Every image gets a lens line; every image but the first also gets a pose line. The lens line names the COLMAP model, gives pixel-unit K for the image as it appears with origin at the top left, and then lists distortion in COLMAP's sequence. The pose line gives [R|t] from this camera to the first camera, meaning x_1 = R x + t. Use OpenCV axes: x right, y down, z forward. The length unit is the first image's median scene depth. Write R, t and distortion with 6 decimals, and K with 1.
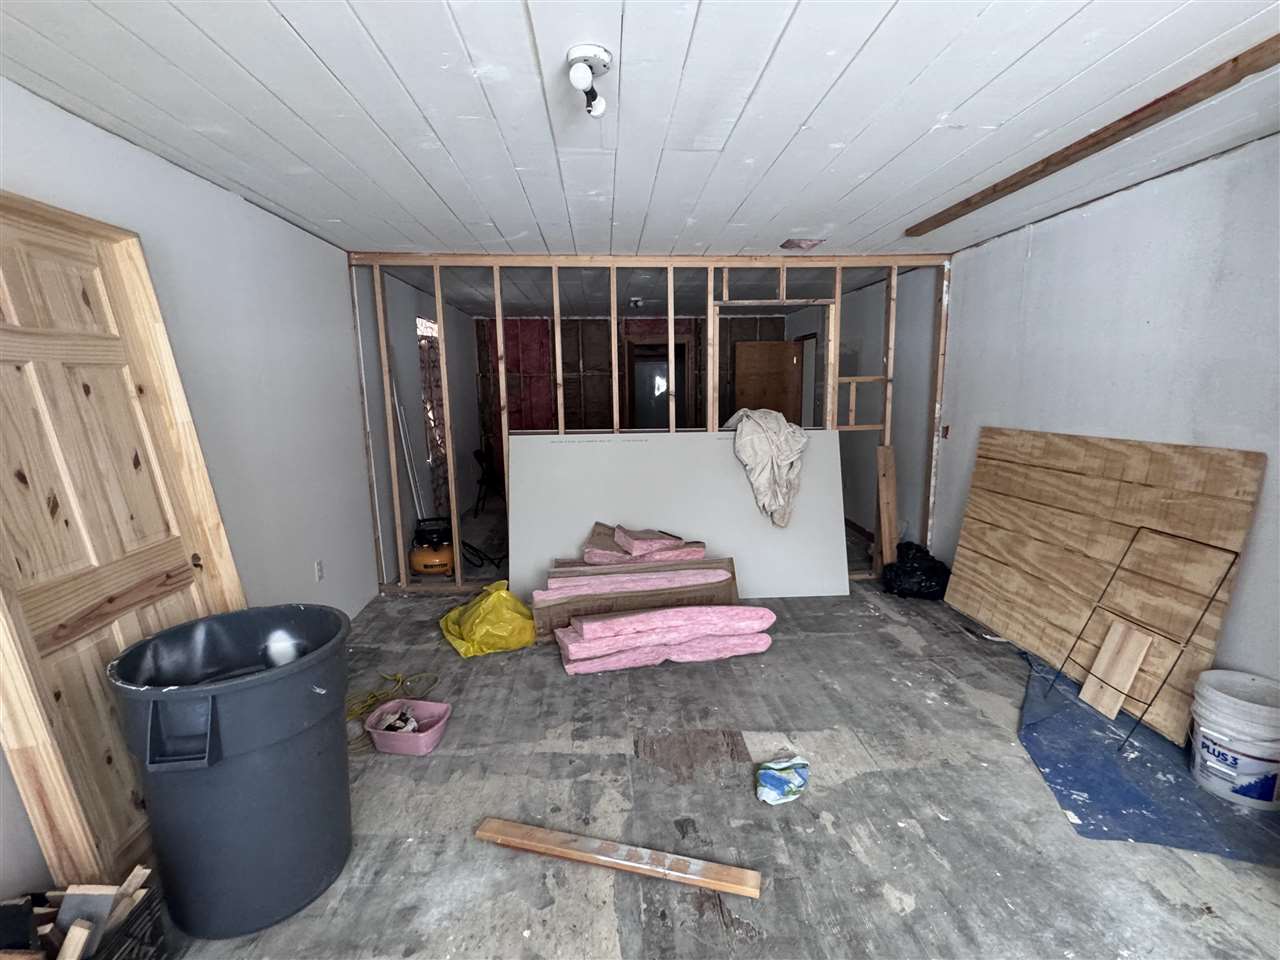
lens RADIAL K [[594.2, 0, 640.0], [0, 594.2, 480.0], [0, 0, 1]] dist [-0.001778, -0.000083]
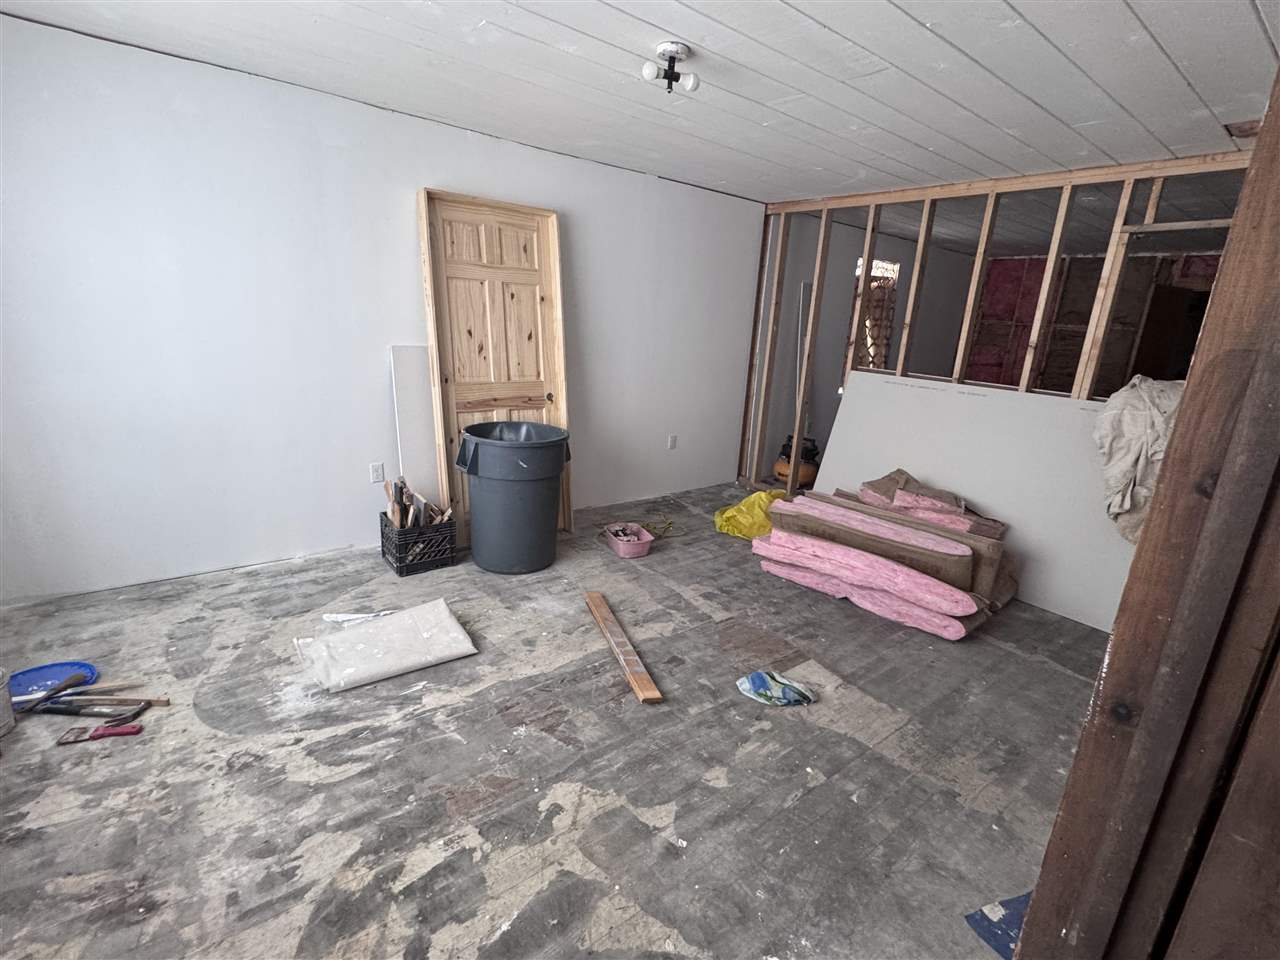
lens RADIAL K [[594.2, 0, 640.0], [0, 594.2, 480.0], [0, 0, 1]] dist [-0.001778, -0.000083]
pose [[0.565102, 0.268240, -0.780197, 0.736067], [-0.203168, 0.961792, 0.183519, -0.007225], [0.799614, 0.054804, 0.598008, 0.123984]]
